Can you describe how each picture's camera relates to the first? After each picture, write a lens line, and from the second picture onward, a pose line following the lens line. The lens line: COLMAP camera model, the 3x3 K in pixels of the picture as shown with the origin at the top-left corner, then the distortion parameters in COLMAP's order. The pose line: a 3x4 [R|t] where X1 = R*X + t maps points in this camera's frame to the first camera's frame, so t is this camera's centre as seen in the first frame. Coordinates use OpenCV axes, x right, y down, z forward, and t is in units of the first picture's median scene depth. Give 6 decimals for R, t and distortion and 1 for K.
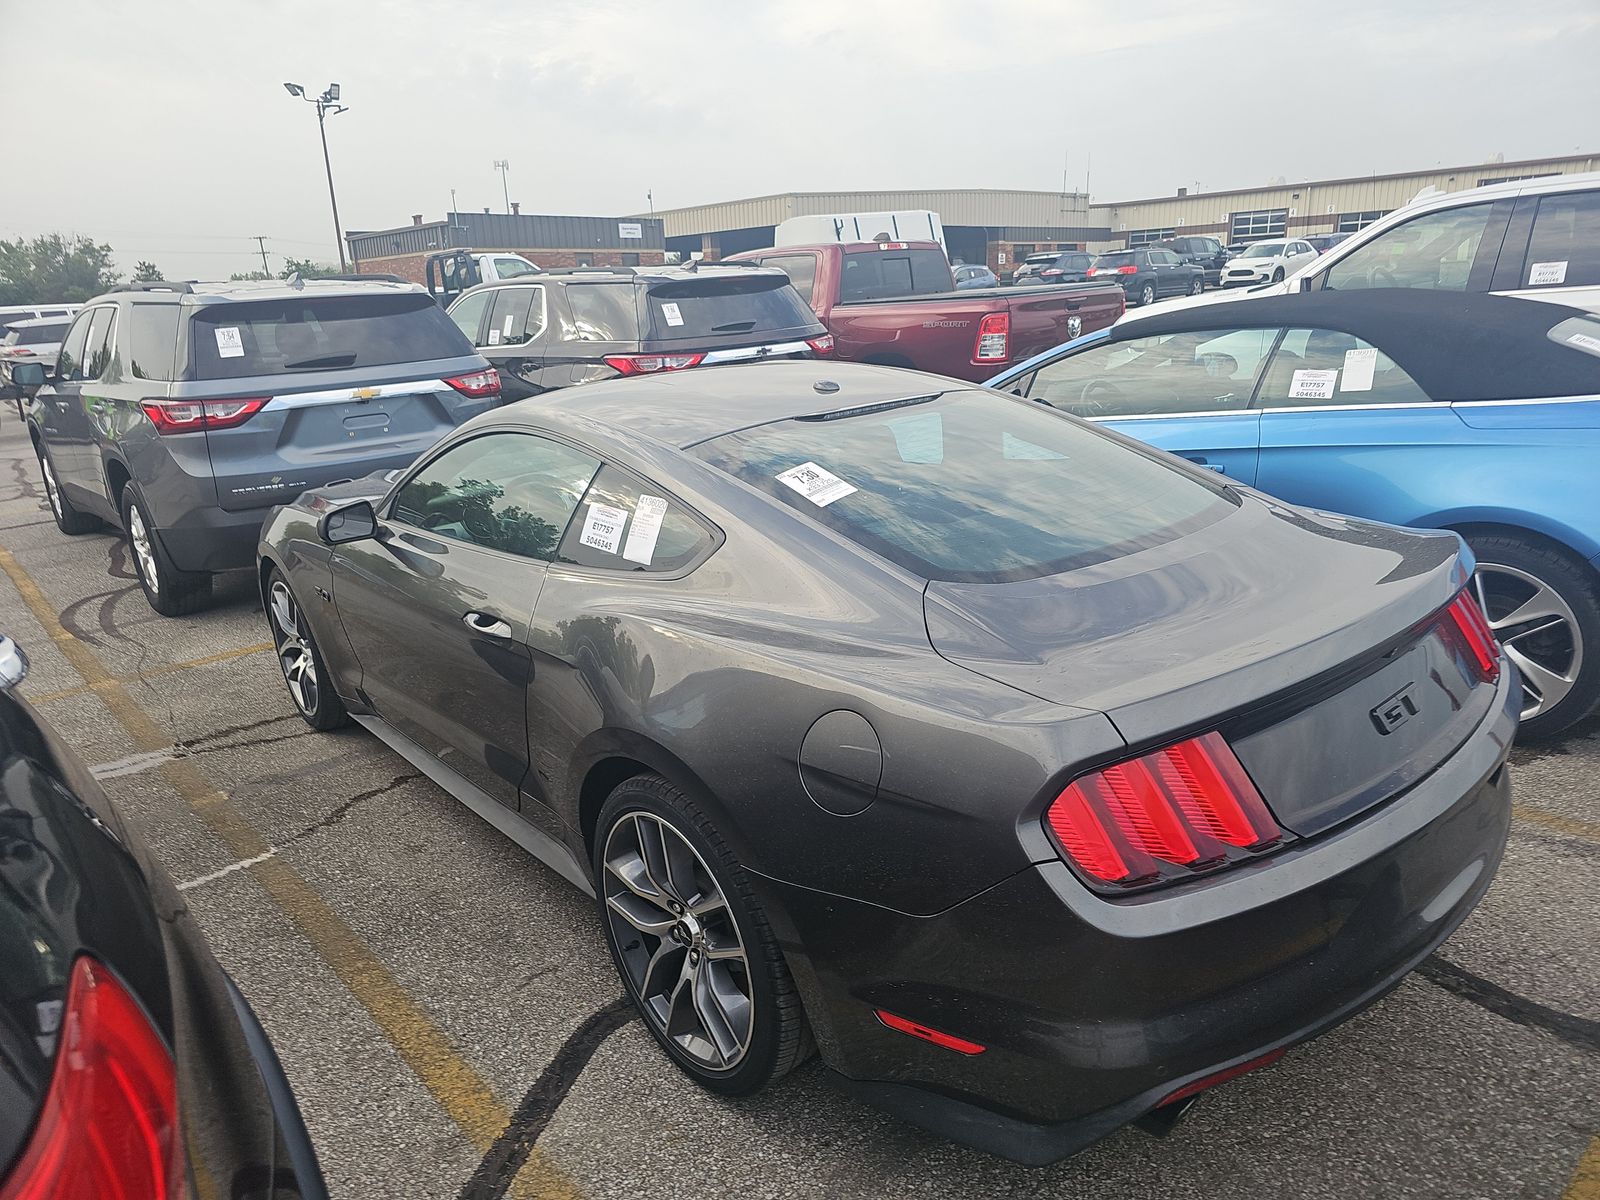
lens RADIAL K [[1059.8, 0, 815.9], [0, 1059.8, 607.7], [0, 0, 1]] dist [0.033838, -0.026282]
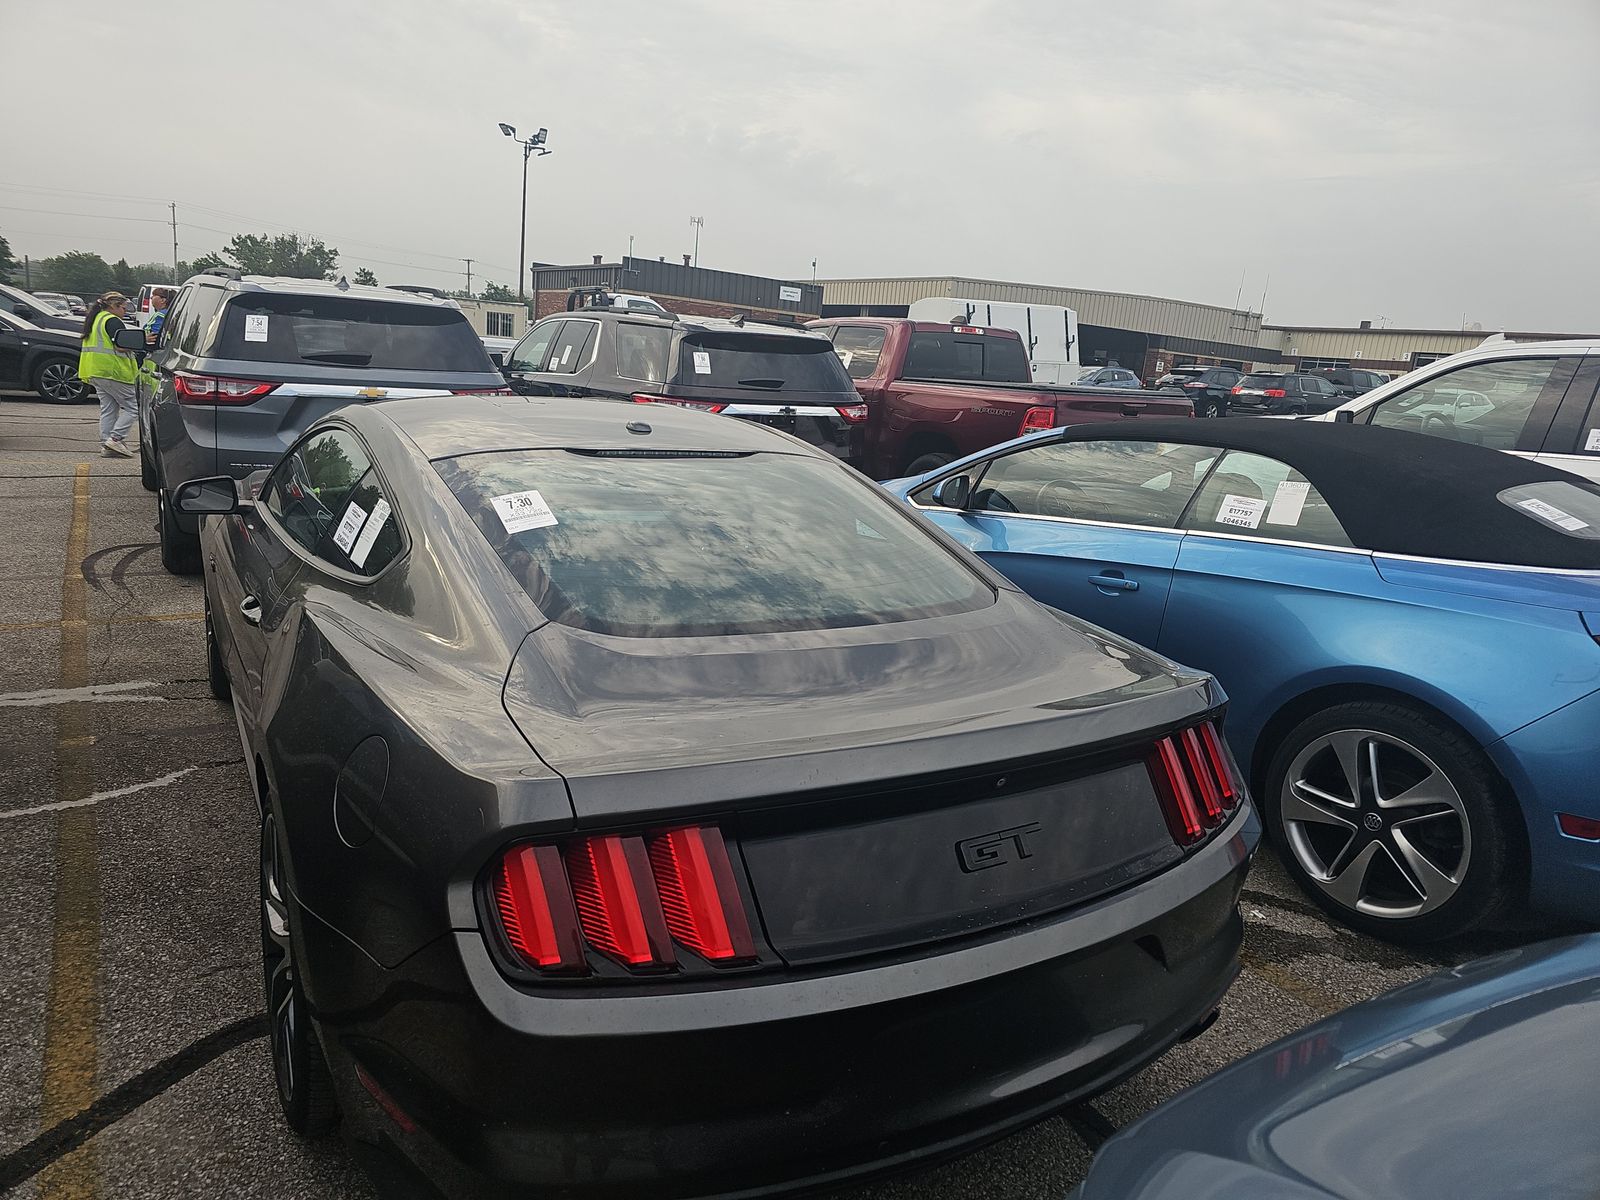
lens RADIAL K [[1059.8, 0, 793.8], [0, 1059.8, 598.4], [0, 0, 1]] dist [0.033838, -0.026282]
pose [[0.977638, 0.161130, -0.135136, 0.162968], [-0.170434, 0.983523, -0.060290, -0.009503], [0.123195, 0.081973, 0.988991, 0.031564]]
